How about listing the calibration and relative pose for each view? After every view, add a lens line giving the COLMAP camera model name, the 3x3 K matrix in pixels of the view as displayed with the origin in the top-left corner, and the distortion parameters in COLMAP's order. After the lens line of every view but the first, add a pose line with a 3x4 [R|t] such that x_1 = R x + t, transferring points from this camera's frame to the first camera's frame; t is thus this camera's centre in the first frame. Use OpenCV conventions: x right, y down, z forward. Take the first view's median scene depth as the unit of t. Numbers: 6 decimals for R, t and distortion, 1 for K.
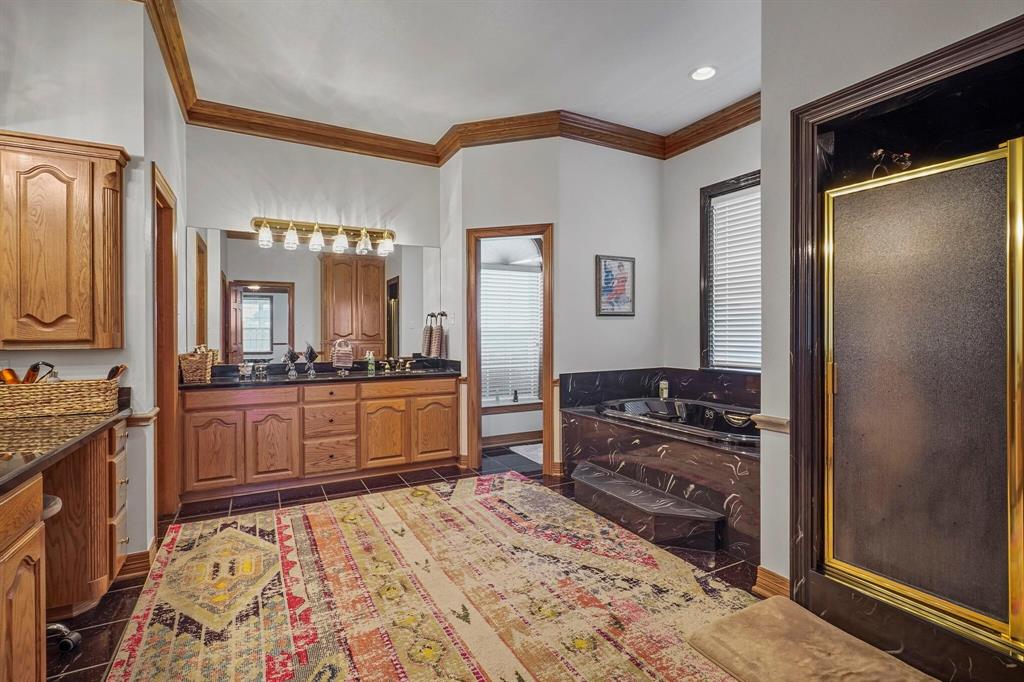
lens RADIAL K [[479.0, 0, 543.6], [0, 479.0, 337.6], [0, 0, 1]] dist [-0.014071, 0.003737]
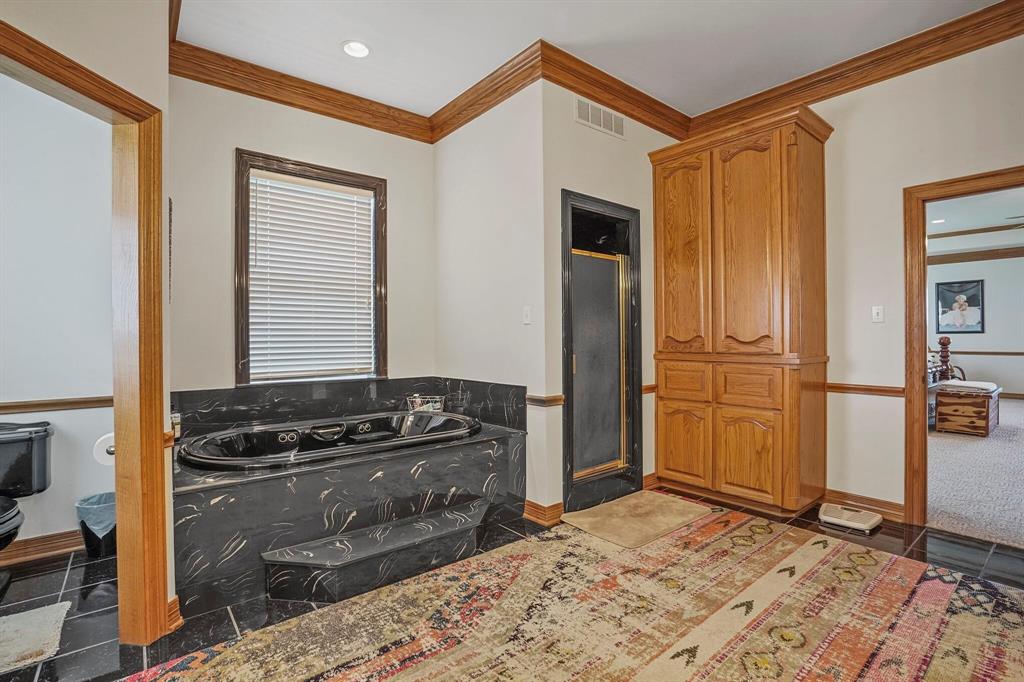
lens RADIAL K [[479.0, 0, 501.1], [0, 479.0, 336.5], [0, 0, 1]] dist [-0.014071, 0.003737]
pose [[-0.136416, 0.002730, 0.990648, -0.877861], [0.011063, 0.999938, -0.001232, -0.013390], [-0.990590, 0.010791, -0.136437, 1.277131]]
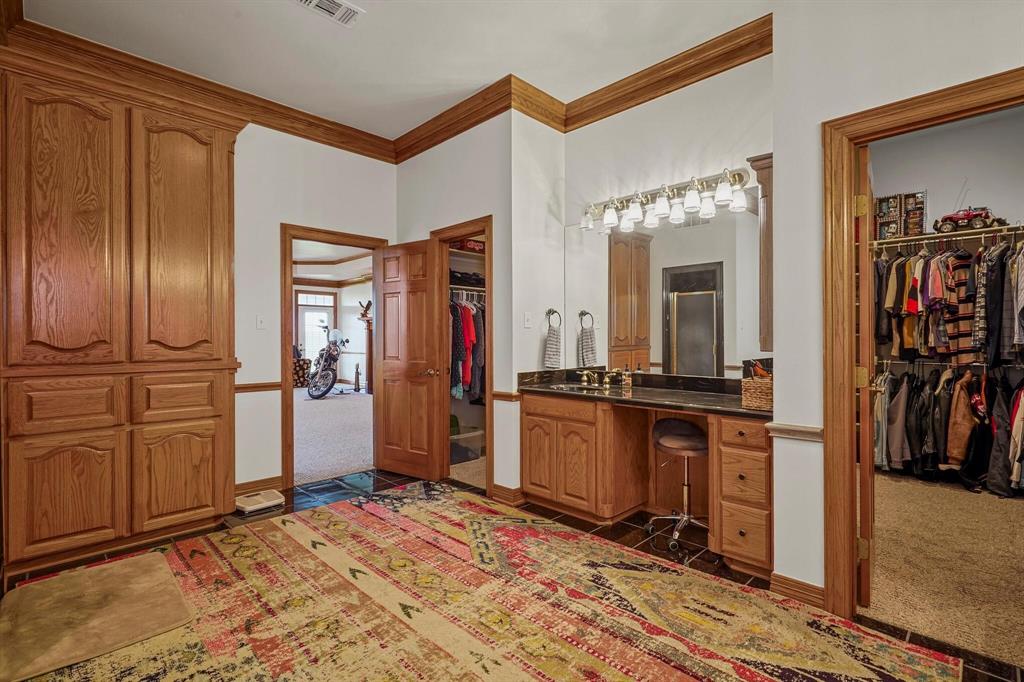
lens RADIAL K [[479.0, 0, 535.9], [0, 479.0, 337.6], [0, 0, 1]] dist [-0.014071, 0.003737]
pose [[-0.965859, 0.006447, -0.258989, -0.151203], [0.005507, 0.999975, 0.004356, -0.016719], [0.259011, 0.002781, -0.965870, 1.820490]]
